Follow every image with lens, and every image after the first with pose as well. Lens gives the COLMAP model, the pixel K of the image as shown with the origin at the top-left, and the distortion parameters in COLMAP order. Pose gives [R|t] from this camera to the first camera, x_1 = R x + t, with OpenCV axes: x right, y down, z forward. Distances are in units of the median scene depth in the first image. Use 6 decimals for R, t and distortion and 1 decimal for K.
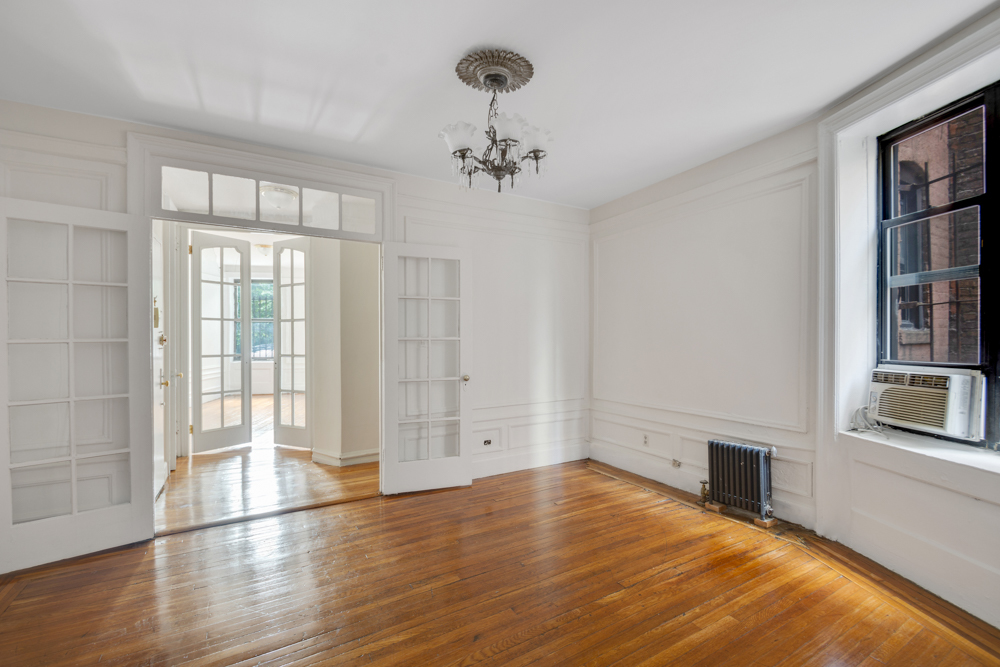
lens RADIAL K [[429.0, 0, 503.4], [0, 429.0, 340.5], [0, 0, 1]] dist [0.000808, 0.000049]
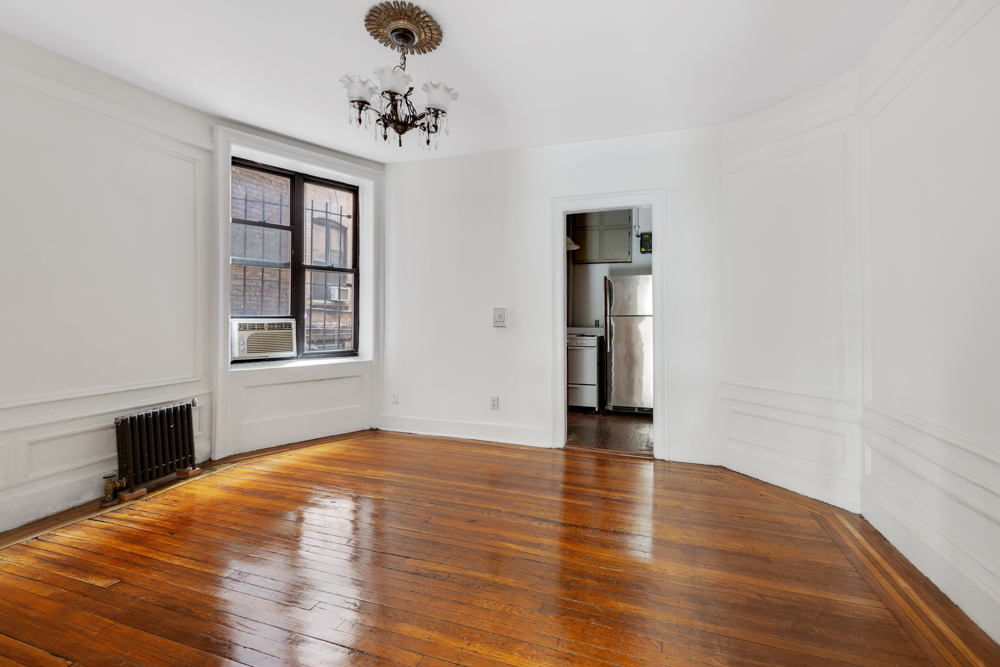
lens RADIAL K [[452.3, 0, 502.8], [0, 452.3, 313.5], [0, 0, 1]] dist [-0.000107, -0.000028]
pose [[-0.638453, 0.000502, 0.769661, -0.813514], [-0.002809, 0.999992, -0.002982, 0.039560], [-0.769656, -0.004066, -0.638446, 1.241122]]
